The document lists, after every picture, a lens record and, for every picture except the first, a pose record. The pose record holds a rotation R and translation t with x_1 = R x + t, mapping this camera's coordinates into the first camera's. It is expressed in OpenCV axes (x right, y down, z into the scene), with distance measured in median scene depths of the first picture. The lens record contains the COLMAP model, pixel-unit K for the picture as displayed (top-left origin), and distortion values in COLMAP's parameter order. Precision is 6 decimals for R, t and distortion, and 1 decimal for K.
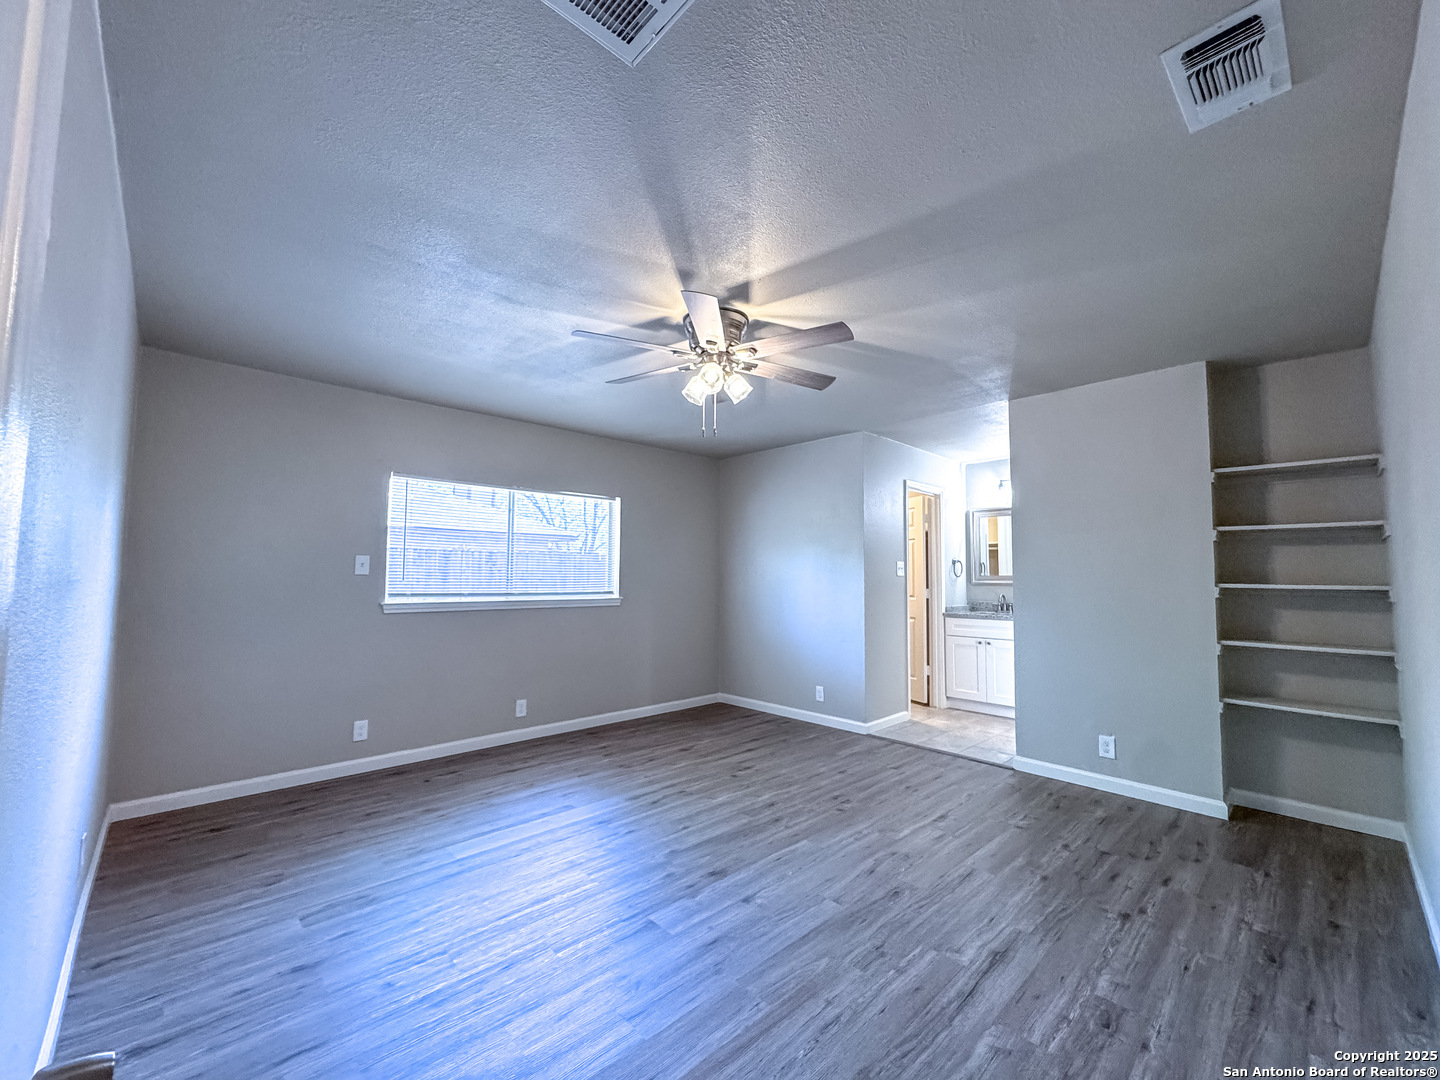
lens RADIAL K [[579.6, 0, 714.6], [0, 579.6, 539.6], [0, 0, 1]] dist [0.023879, 0.000117]
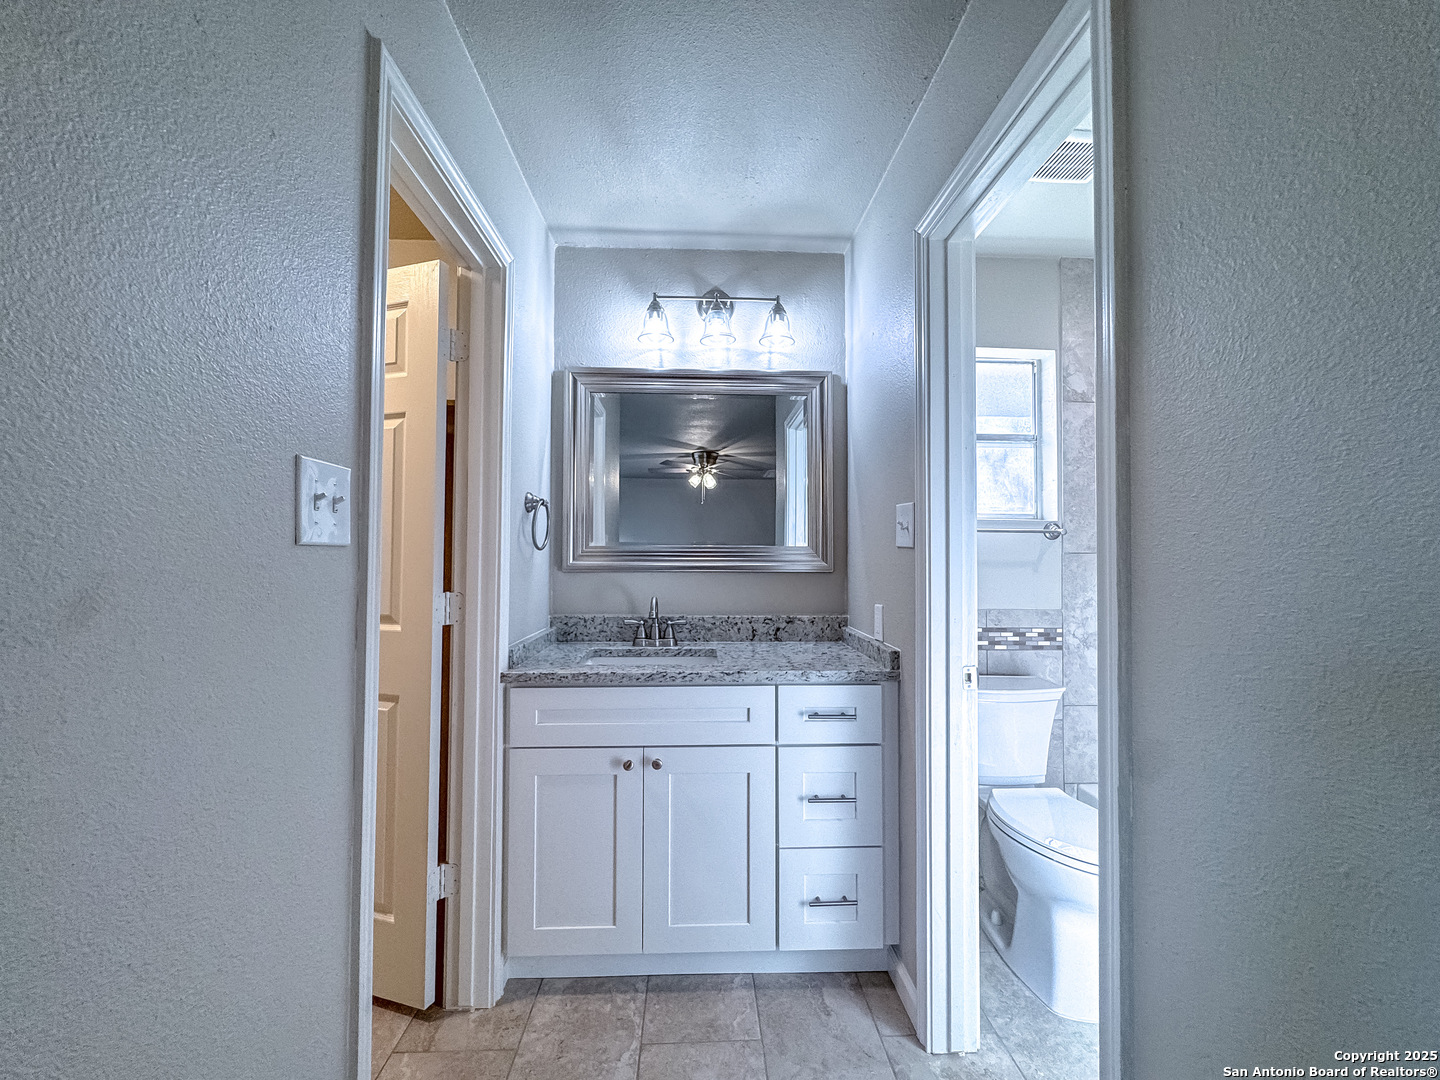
lens RADIAL K [[579.6, 0, 717.2], [0, 579.6, 542.9], [0, 0, 1]] dist [0.023879, 0.000117]
pose [[0.663566, 0.005498, 0.748098, 0.239377], [-0.044396, 0.998500, 0.032041, 0.044821], [-0.746800, -0.054474, 0.662814, 0.717440]]
